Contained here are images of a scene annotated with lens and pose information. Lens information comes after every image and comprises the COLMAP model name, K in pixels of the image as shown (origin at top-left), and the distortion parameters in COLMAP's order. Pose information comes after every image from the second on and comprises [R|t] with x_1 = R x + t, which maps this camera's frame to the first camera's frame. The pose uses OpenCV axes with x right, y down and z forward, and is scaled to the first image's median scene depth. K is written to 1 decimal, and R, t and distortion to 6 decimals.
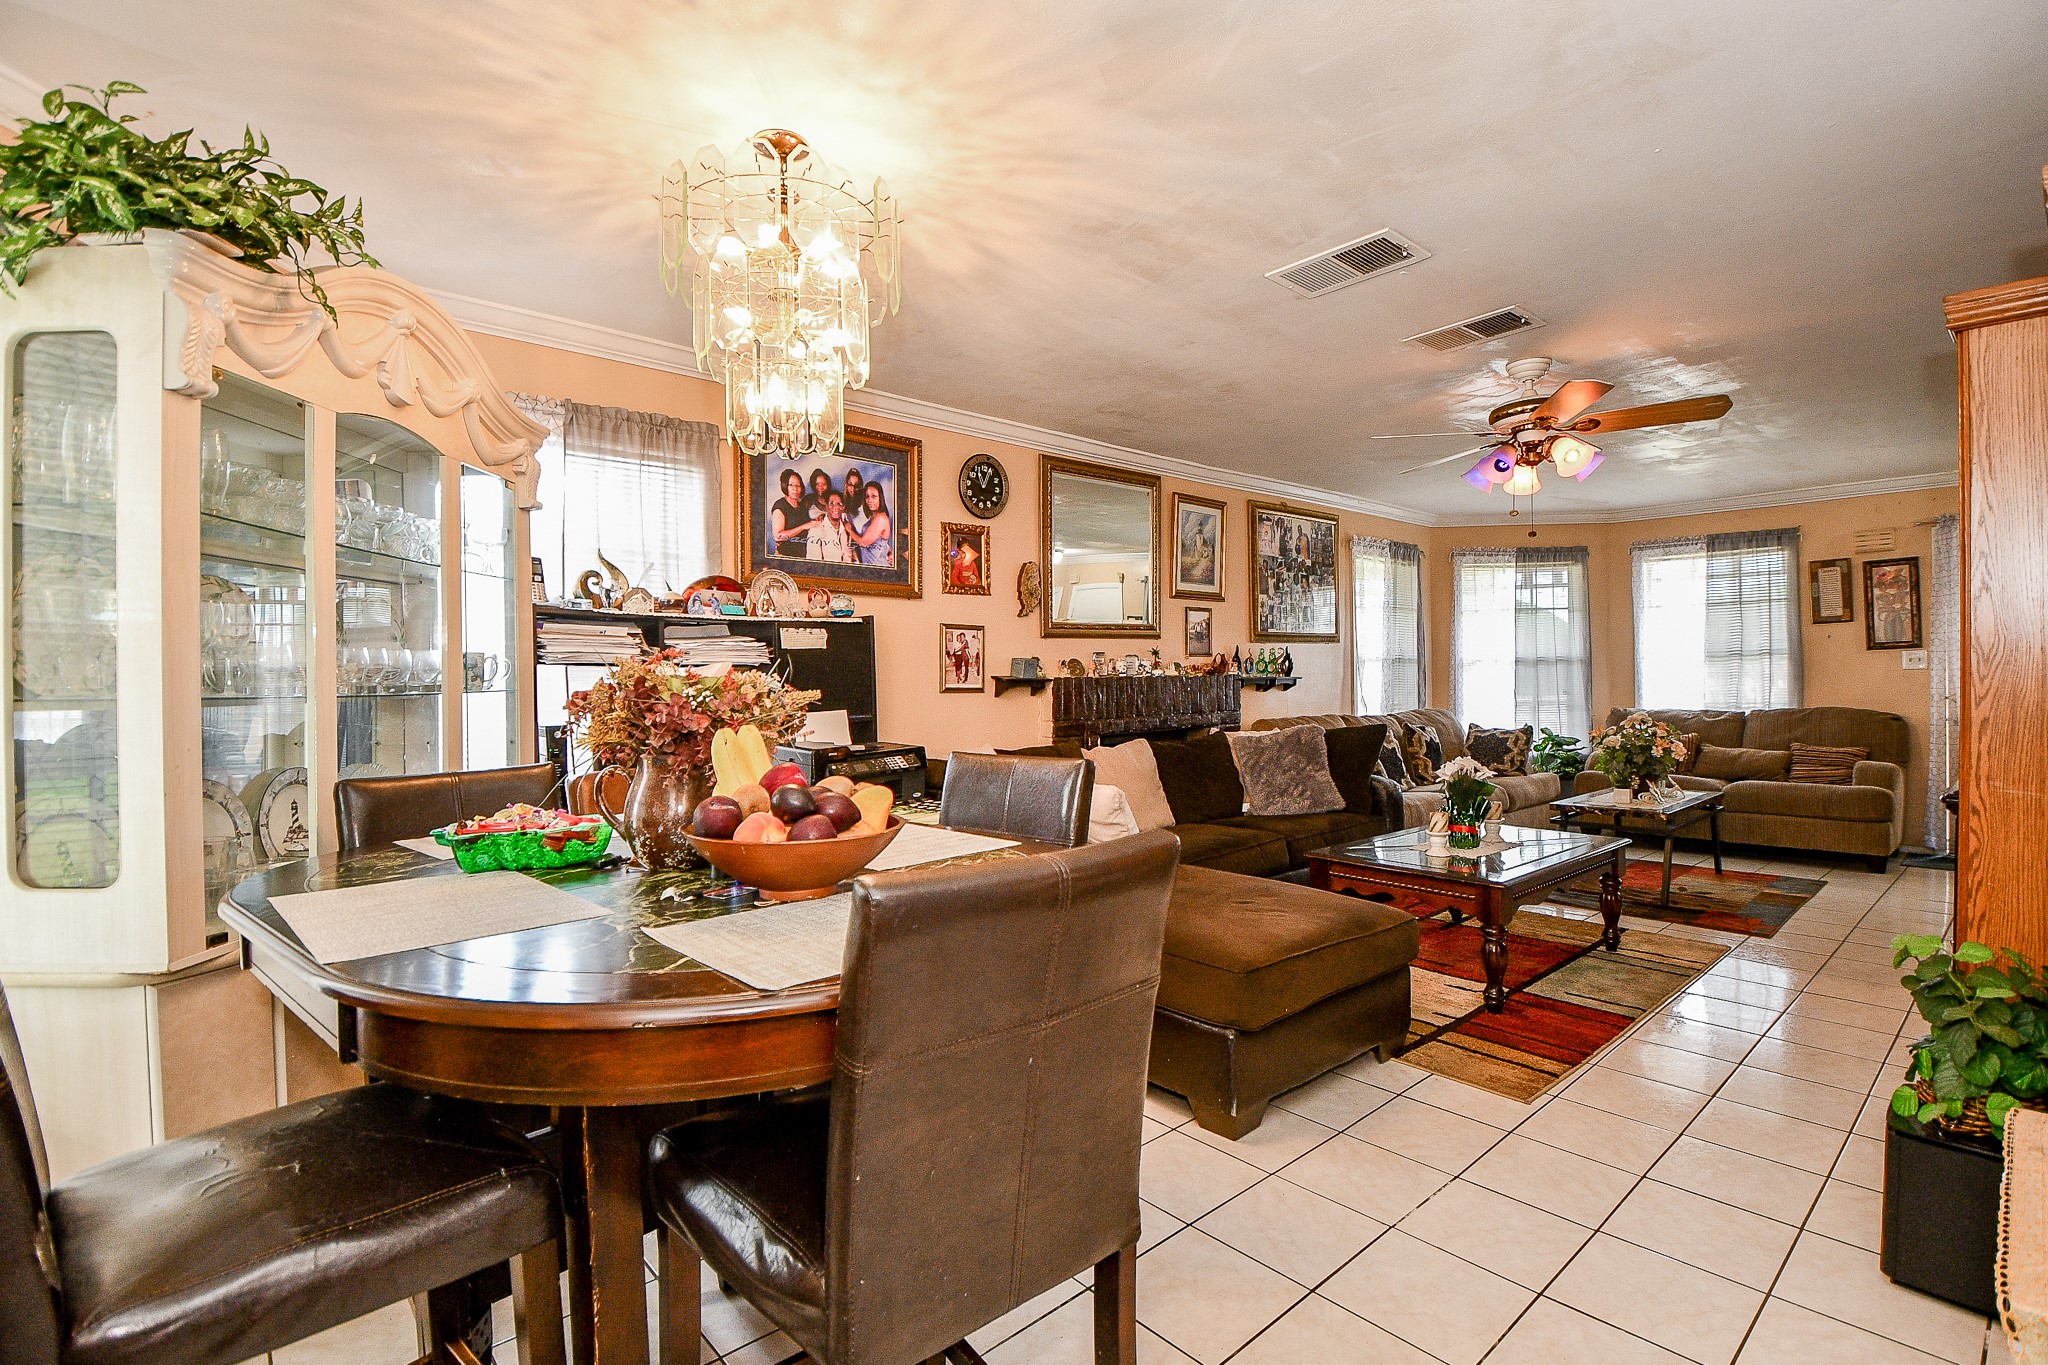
lens RADIAL K [[941.0, 0, 1032.4], [0, 941.0, 685.0], [0, 0, 1]] dist [-0.020084, -0.006121]
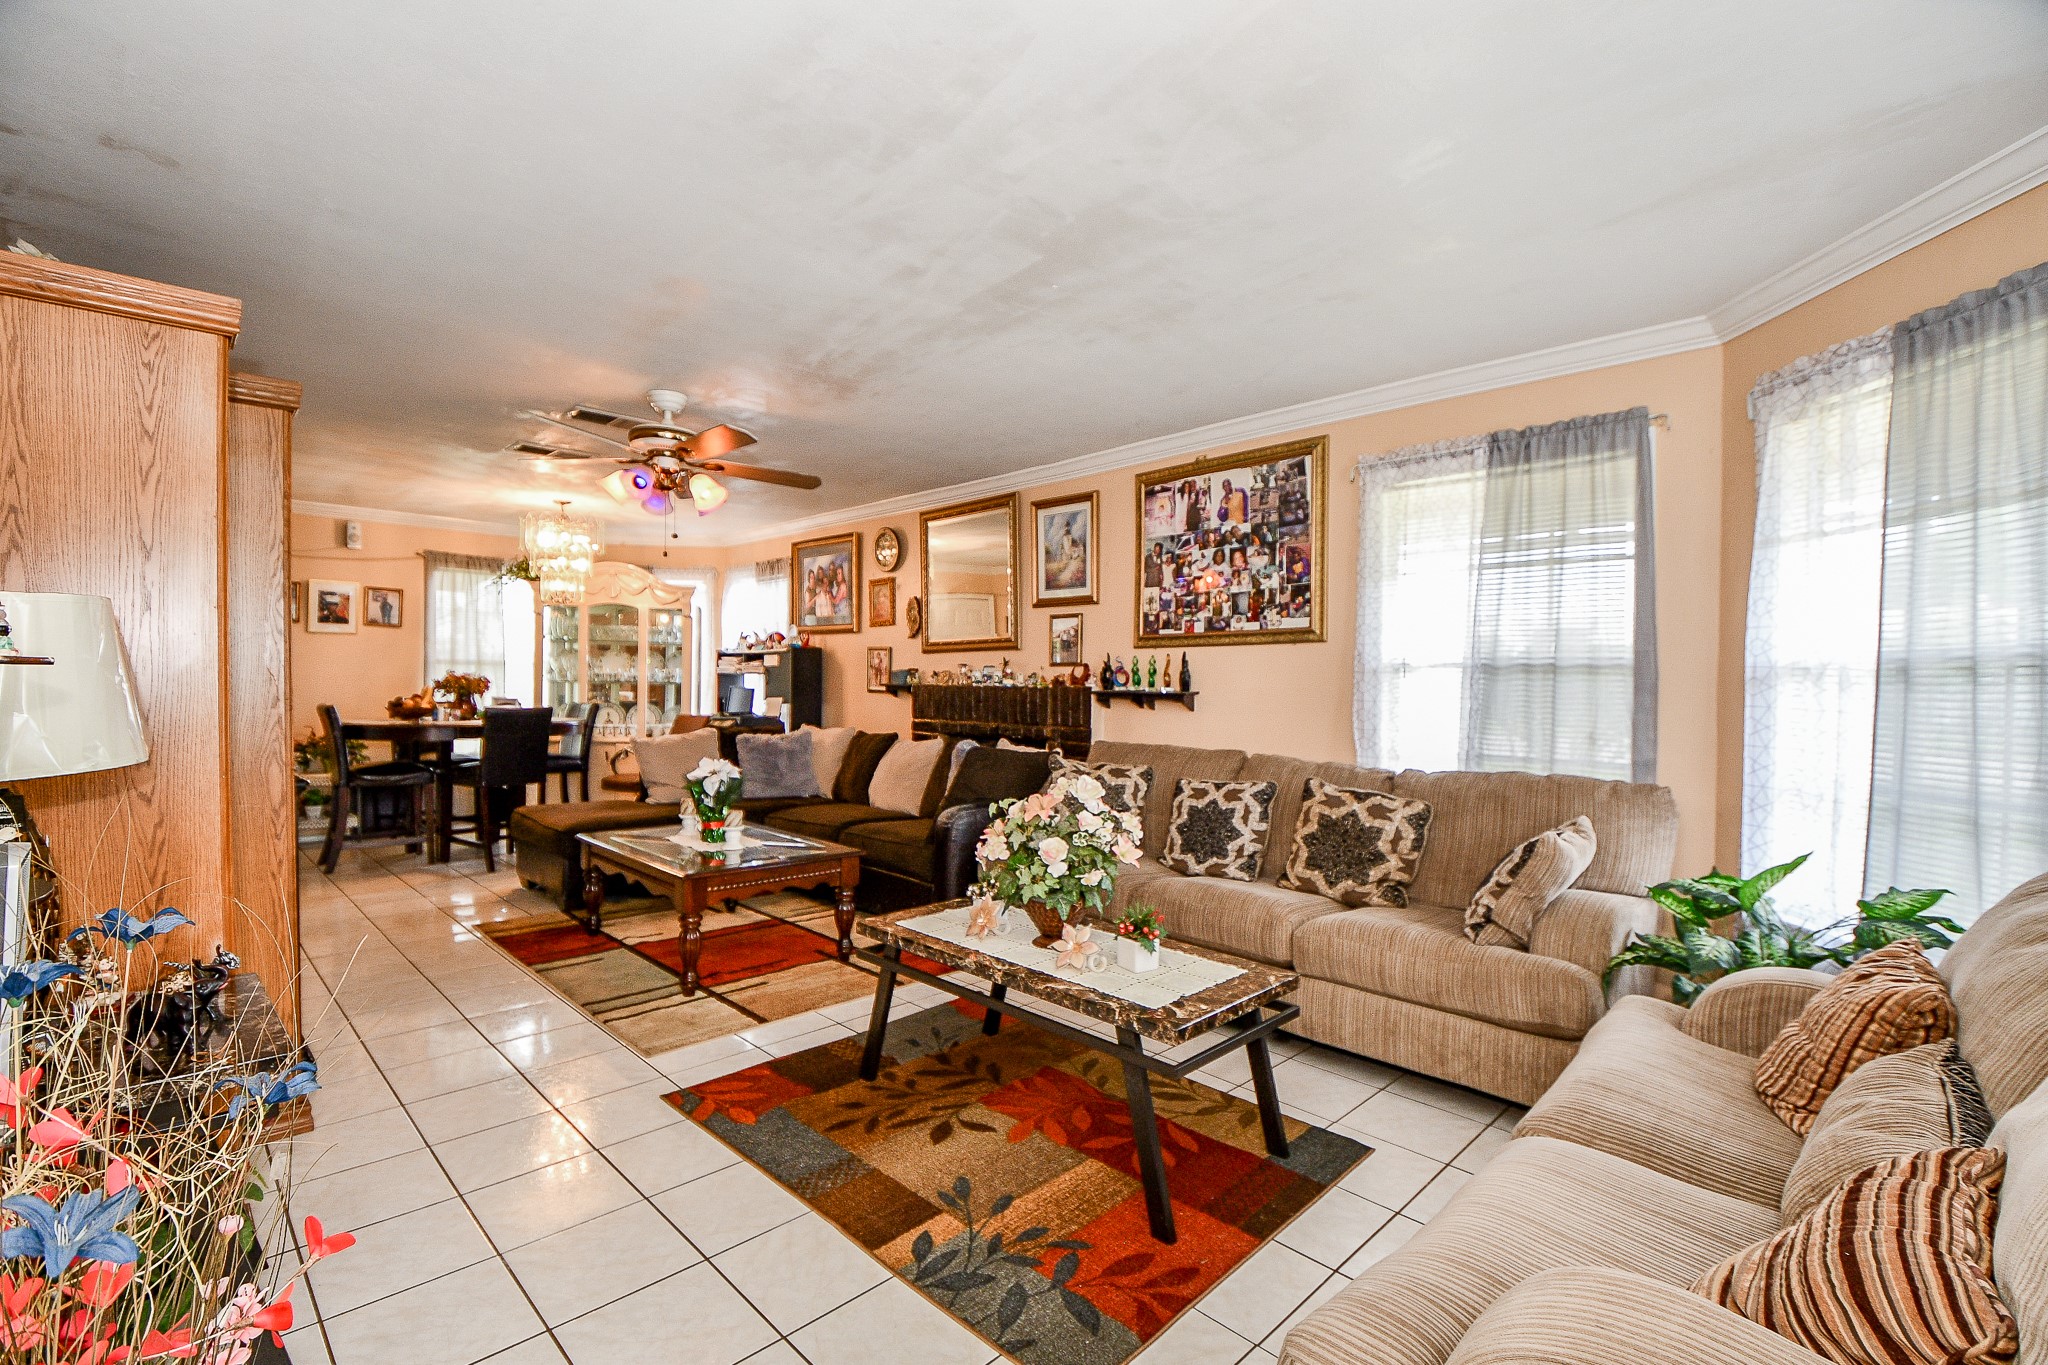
lens RADIAL K [[903.8, 0, 1024.8], [0, 903.8, 688.4], [0, 0, 1]] dist [-0.001410, -0.011763]
pose [[0.070508, 0.017854, -0.997351, 1.216857], [-0.021841, 0.999628, 0.016350, -0.025212], [0.997272, 0.020630, 0.070872, 1.013445]]
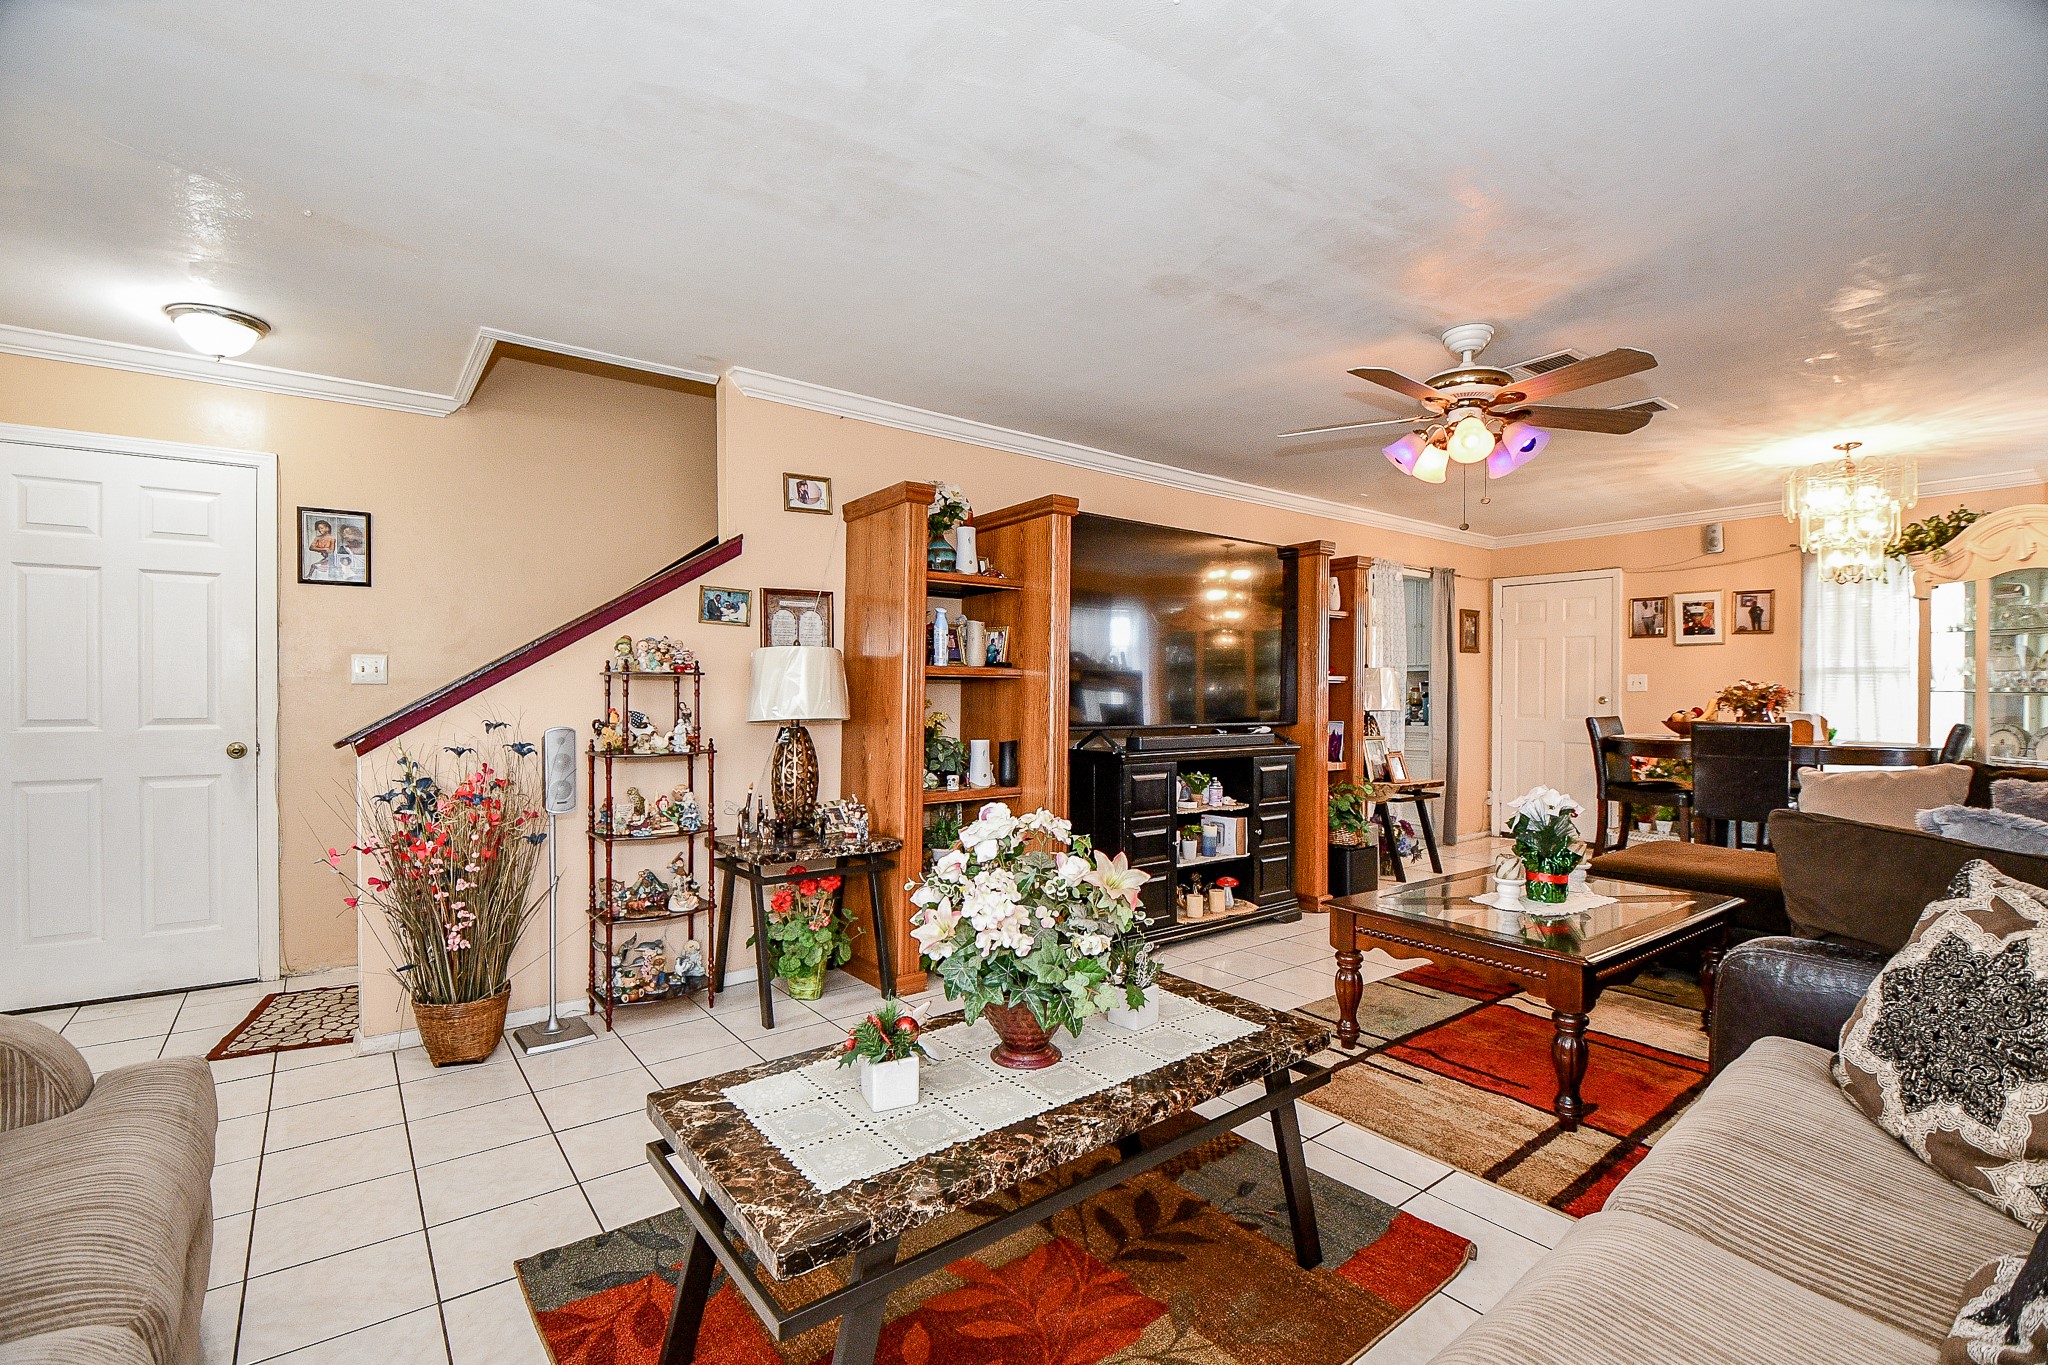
lens RADIAL K [[903.8, 0, 1040.0], [0, 903.8, 691.8], [0, 0, 1]] dist [-0.001410, -0.011763]
pose [[-0.998598, 0.012248, 0.051493, 0.675310], [0.012272, 0.999925, 0.000134, -0.007852], [-0.051488, 0.000766, -0.998673, 1.414487]]
